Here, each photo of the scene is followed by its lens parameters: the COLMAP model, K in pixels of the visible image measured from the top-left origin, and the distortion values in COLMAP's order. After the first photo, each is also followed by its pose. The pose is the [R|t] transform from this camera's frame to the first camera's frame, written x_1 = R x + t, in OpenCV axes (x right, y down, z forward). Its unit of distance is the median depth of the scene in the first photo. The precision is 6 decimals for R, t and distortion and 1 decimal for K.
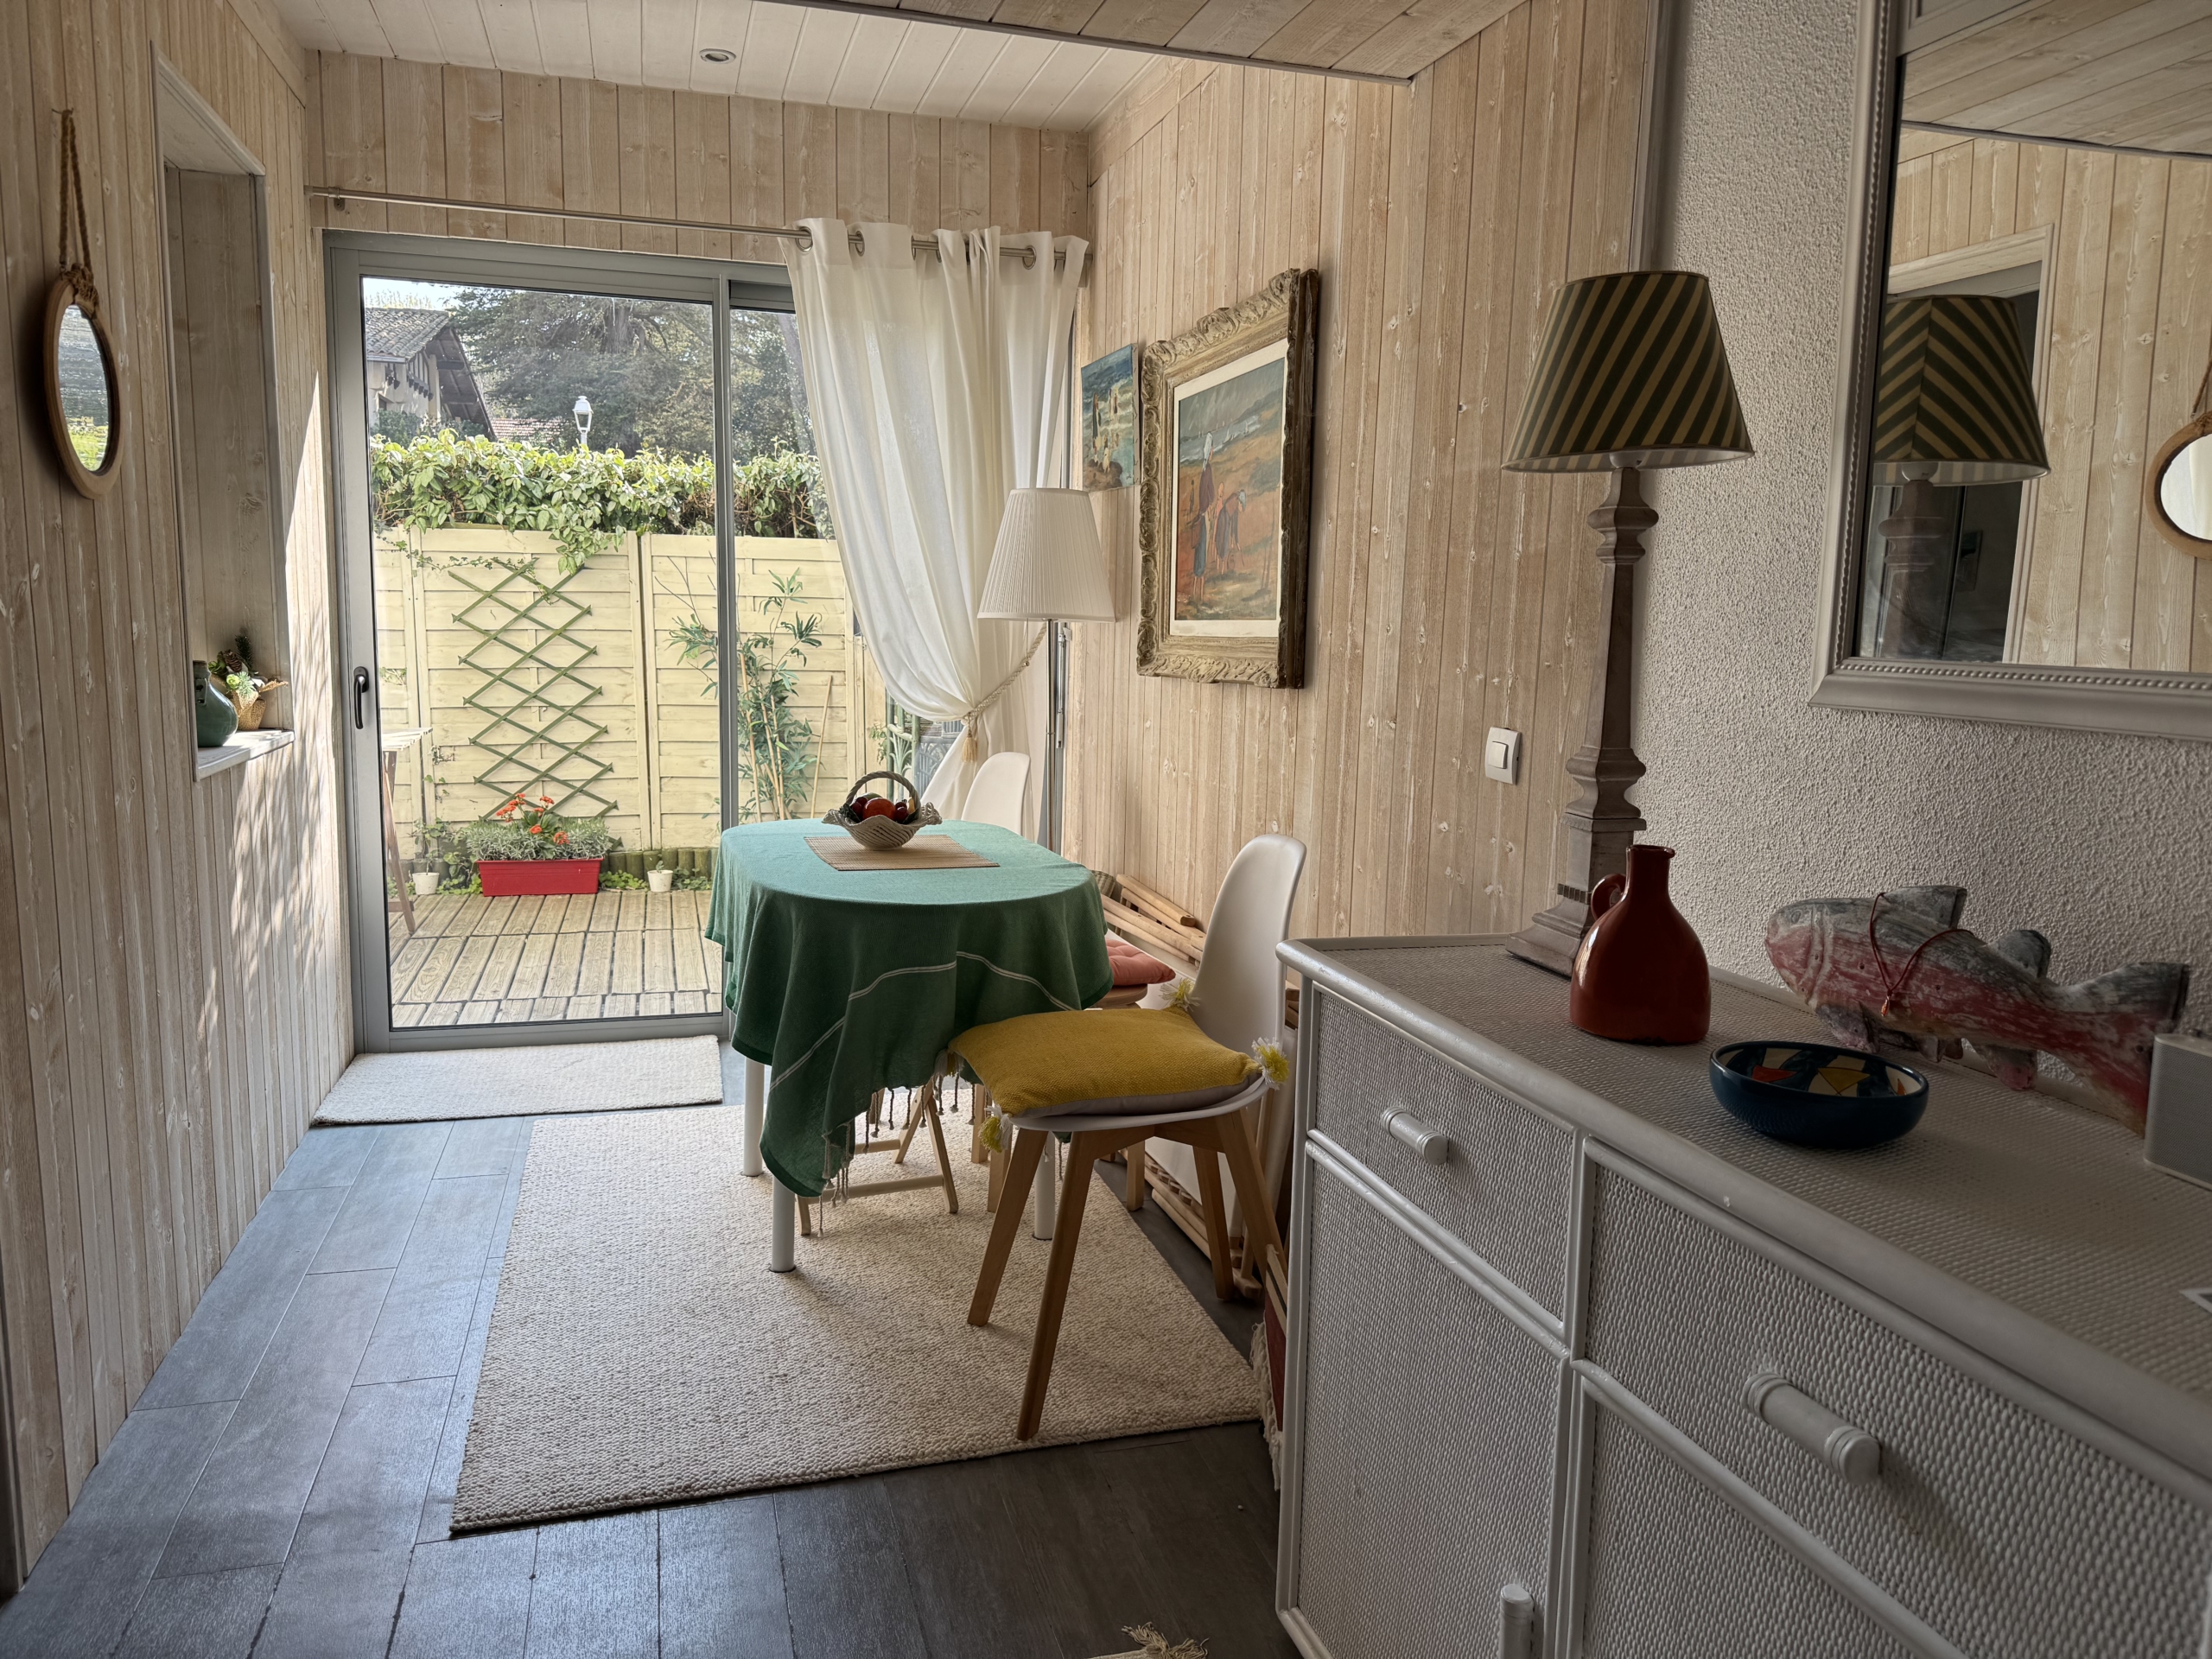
lens RADIAL K [[1556.2, 0, 1114.1], [0, 1556.2, 841.1], [0, 0, 1]] dist [0.048165, -0.049118]
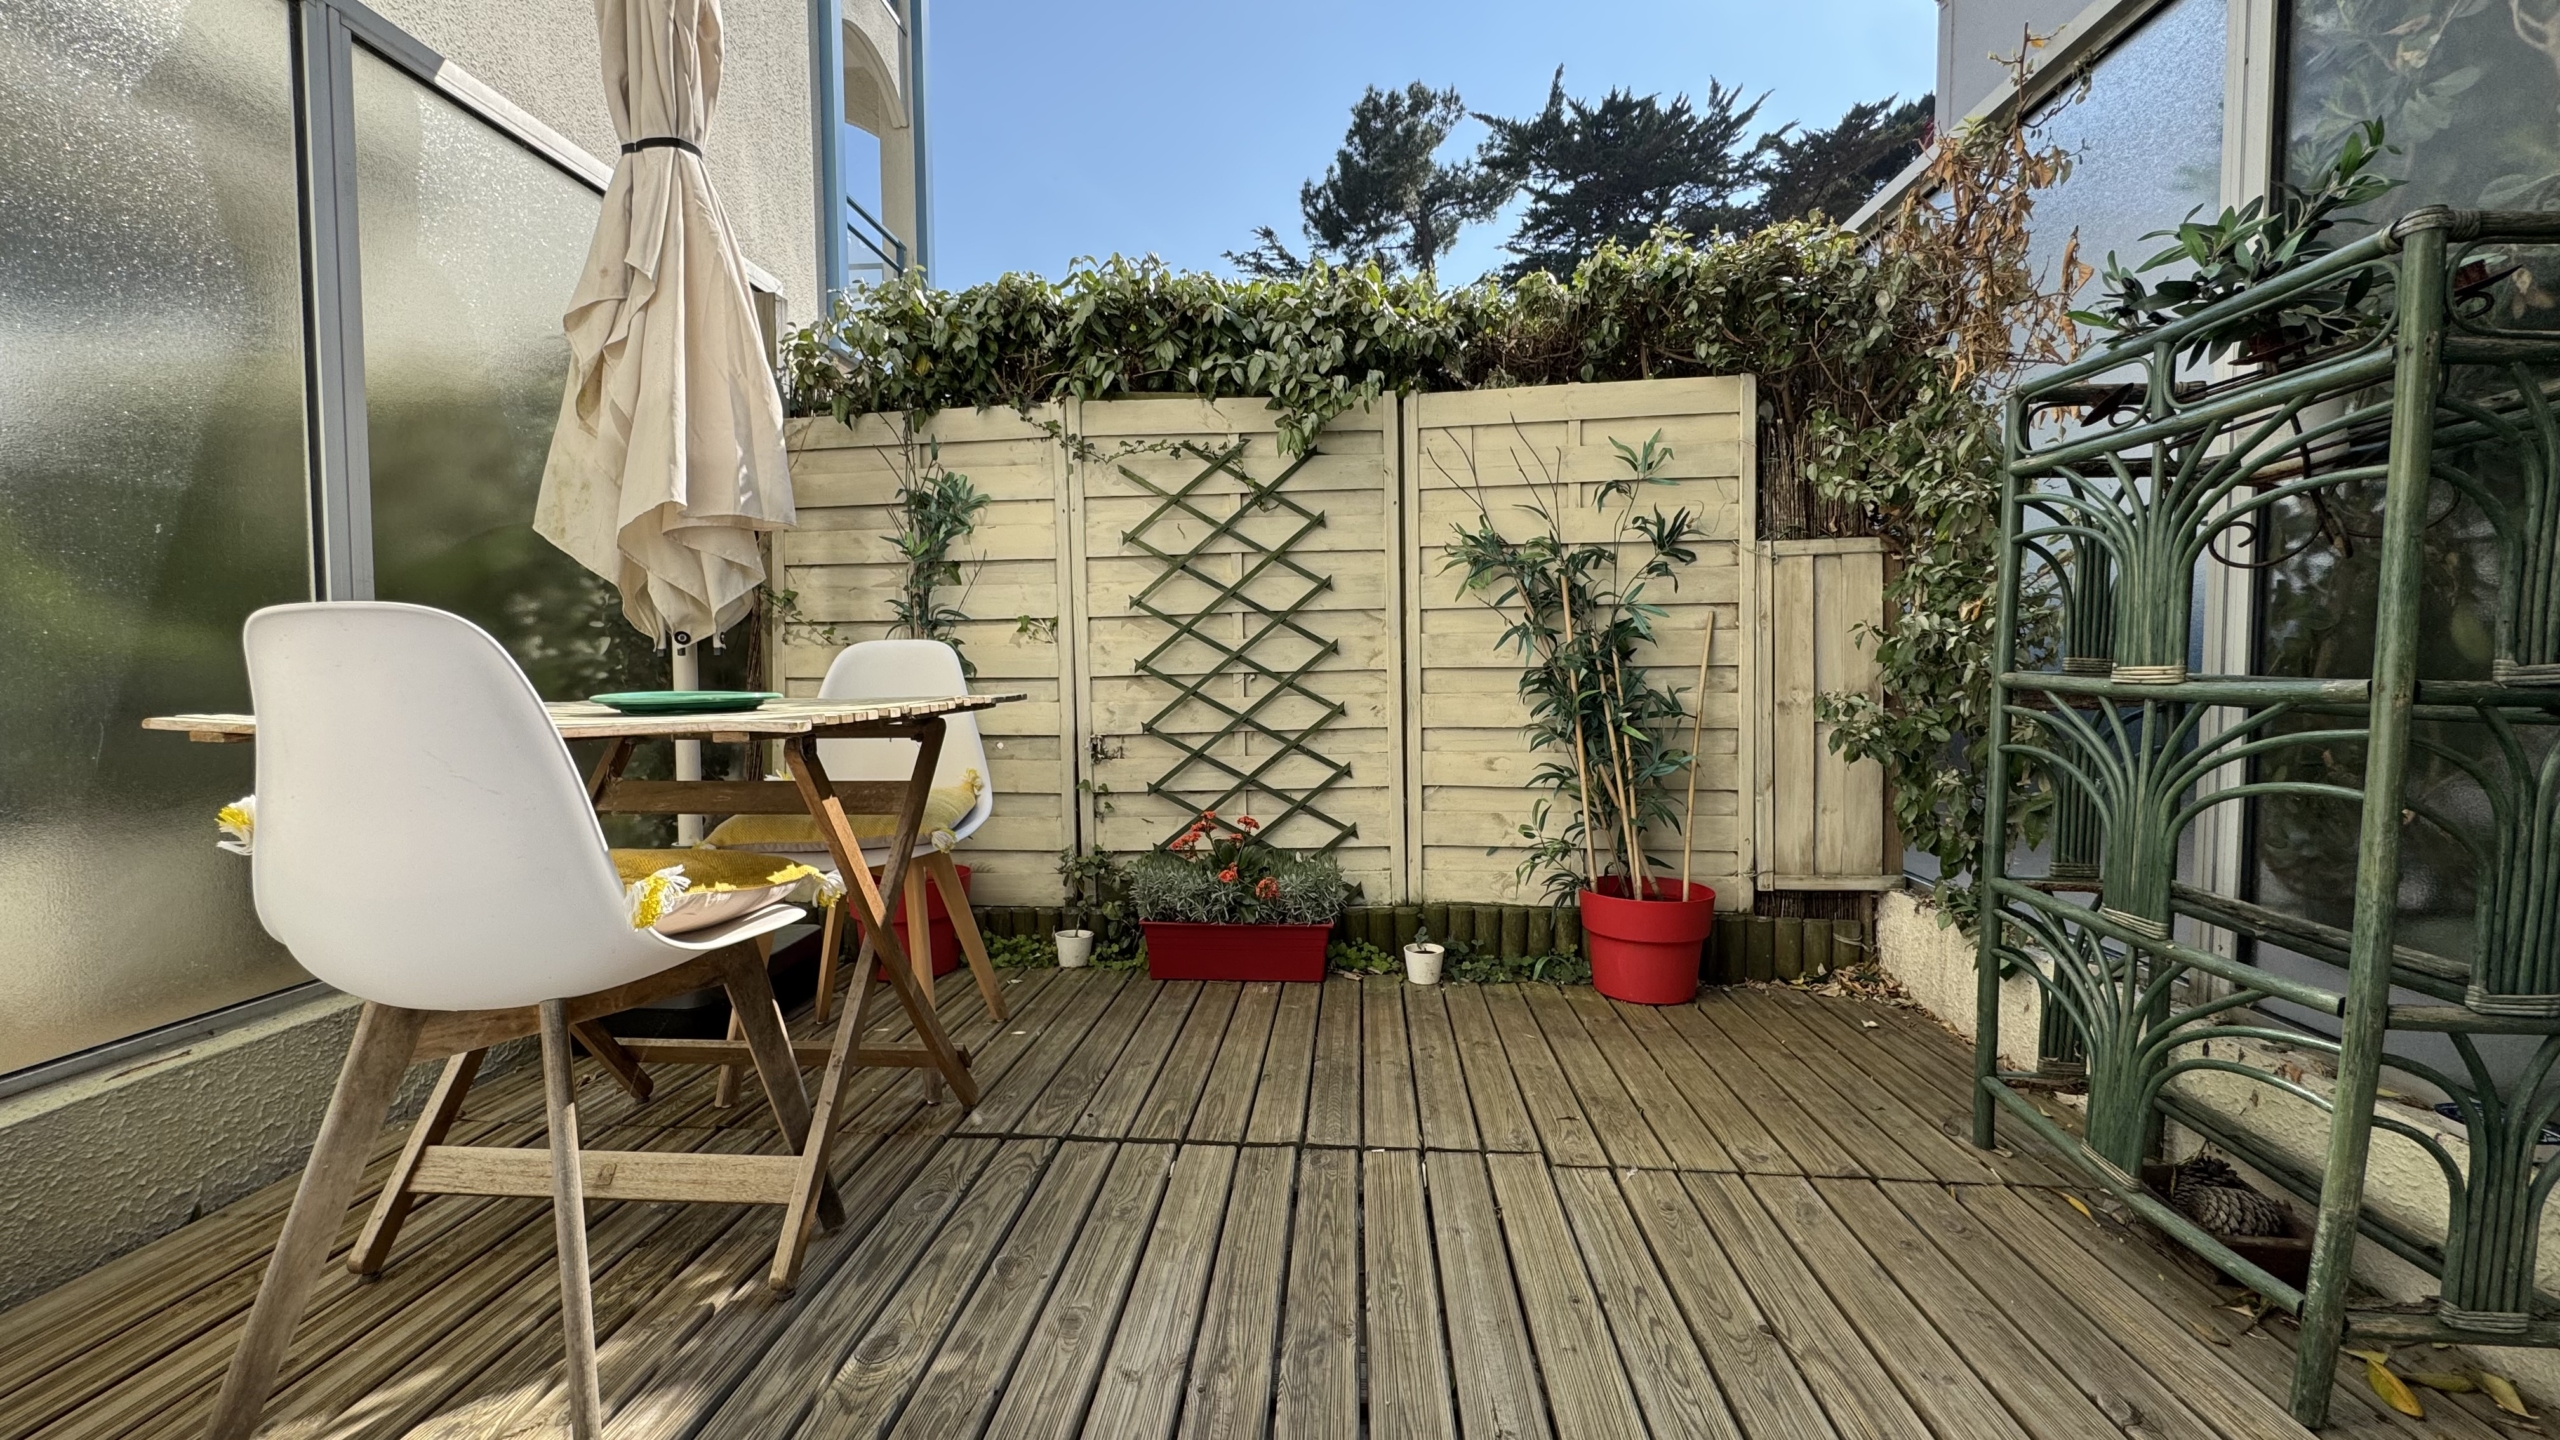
lens RADIAL K [[1021.9, 0, 1340.2], [0, 1021.9, 702.3], [0, 0, 1]] dist [-0.002628, 0.000070]
pose [[0.951902, -0.014812, -0.306045, -0.211990], [-0.020648, 0.993459, -0.112306, -0.029734], [0.305706, 0.113224, 0.945370, 0.647289]]
